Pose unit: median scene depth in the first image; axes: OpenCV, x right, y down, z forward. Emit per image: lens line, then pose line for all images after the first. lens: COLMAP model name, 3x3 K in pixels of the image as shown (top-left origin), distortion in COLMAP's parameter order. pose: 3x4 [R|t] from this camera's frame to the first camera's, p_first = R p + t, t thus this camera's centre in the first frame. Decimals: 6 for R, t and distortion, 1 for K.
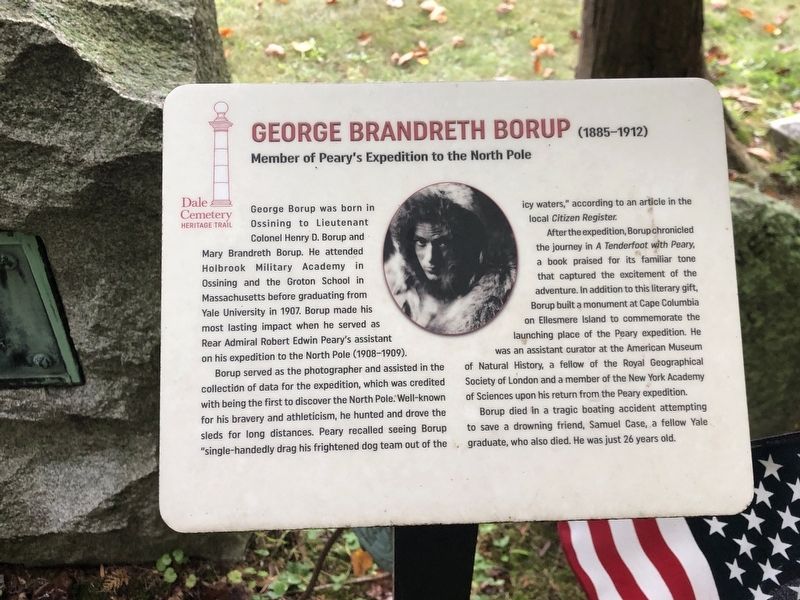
lens RADIAL K [[792.8, 0, 400.0], [0, 792.8, 300.0], [0, 0, 1]] dist [0.036010, -0.004880]
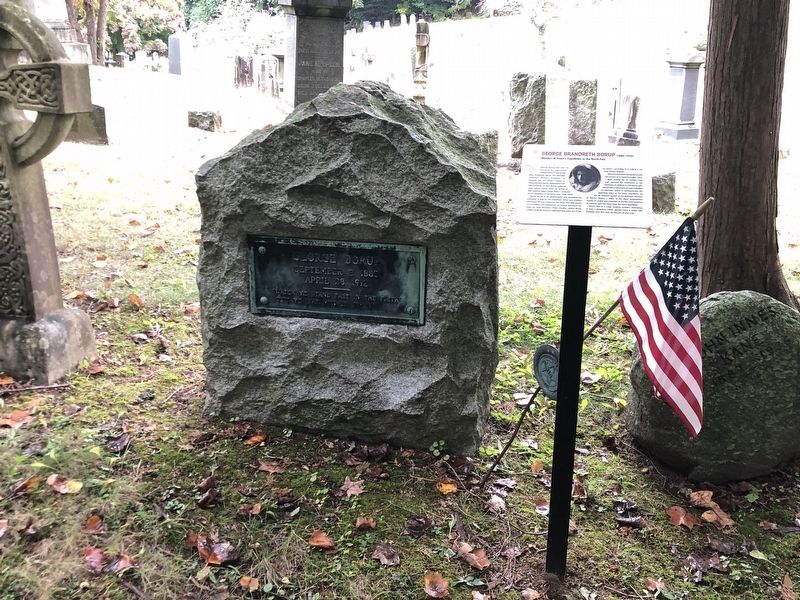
lens RADIAL K [[792.8, 0, 400.0], [0, 792.8, 300.0], [0, 0, 1]] dist [0.036010, -0.004880]
pose [[0.971908, 0.070088, -0.224683, 0.039712], [-0.146670, 0.926964, -0.345290, 0.860775], [0.184072, 0.368544, 0.911204, -1.137791]]
